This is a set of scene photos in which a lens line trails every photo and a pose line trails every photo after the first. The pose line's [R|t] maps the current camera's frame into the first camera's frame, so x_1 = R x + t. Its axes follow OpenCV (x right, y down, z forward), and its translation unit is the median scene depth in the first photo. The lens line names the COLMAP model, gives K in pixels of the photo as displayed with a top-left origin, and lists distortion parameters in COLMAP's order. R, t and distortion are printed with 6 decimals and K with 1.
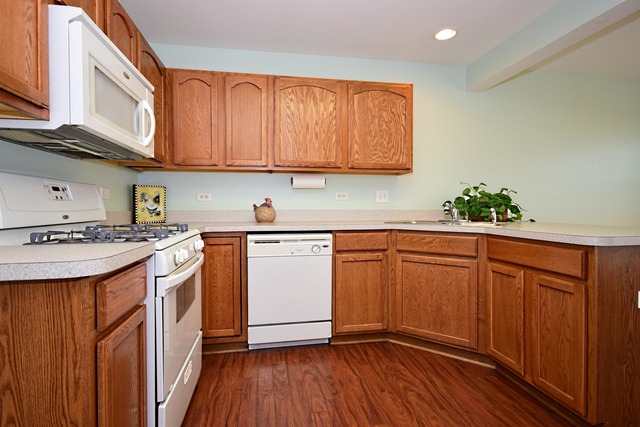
lens RADIAL K [[323.7, 0, 320.0], [0, 323.7, 213.5], [0, 0, 1]] dist [0.013289, -0.001730]
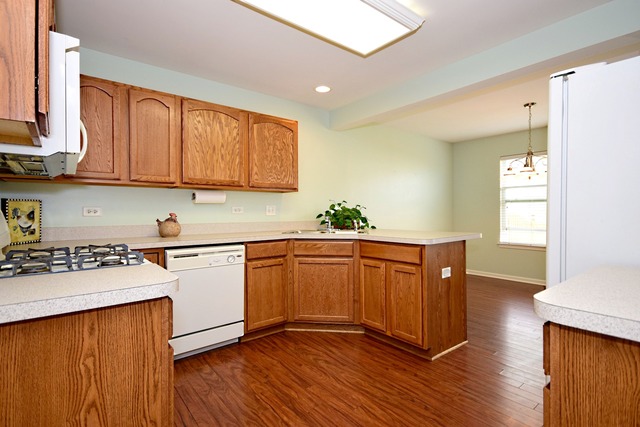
lens RADIAL K [[312.9, 0, 320.0], [0, 312.9, 213.5], [0, 0, 1]] dist [0.003681, 0.000583]
pose [[0.872464, -0.005034, 0.488652, -0.259619], [0.013436, 0.999816, -0.013689, -0.028716], [-0.488493, 0.018509, 0.872371, -0.099261]]
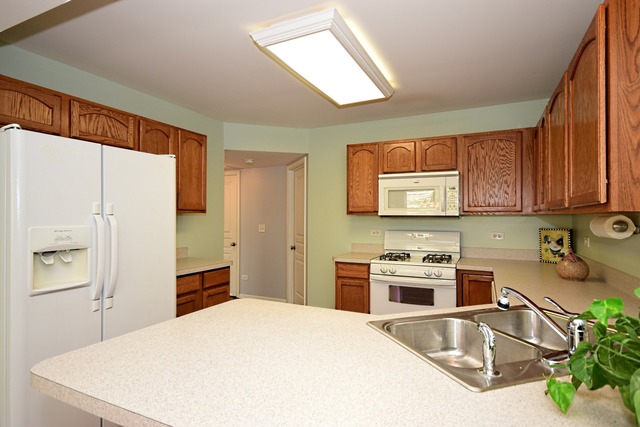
lens RADIAL K [[343.4, 0, 320.0], [0, 343.4, 213.5], [0, 0, 1]] dist [0.002524, 0.001718]
pose [[-0.572638, -0.009252, -0.819756, 0.944913], [-0.020729, 0.999780, 0.003197, -0.132613], [0.819546, 0.018824, -0.572704, 1.067972]]
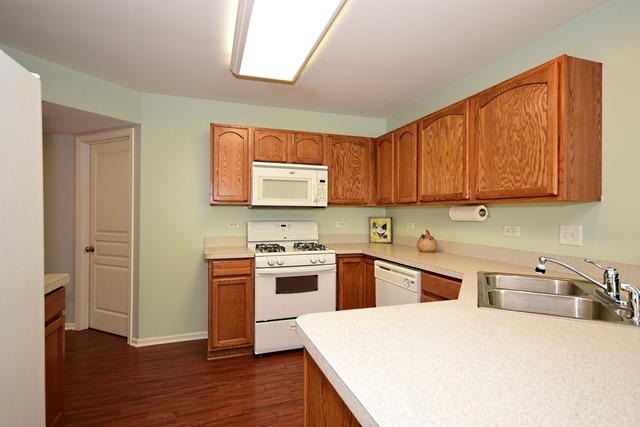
lens RADIAL K [[323.7, 0, 320.0], [0, 323.7, 213.5], [0, 0, 1]] dist [0.013289, -0.001730]
pose [[0.164519, 0.004285, -0.986365, 0.919808], [-0.025933, 0.999664, 0.000017, -0.101350], [0.986033, 0.025577, 0.164575, 0.515786]]
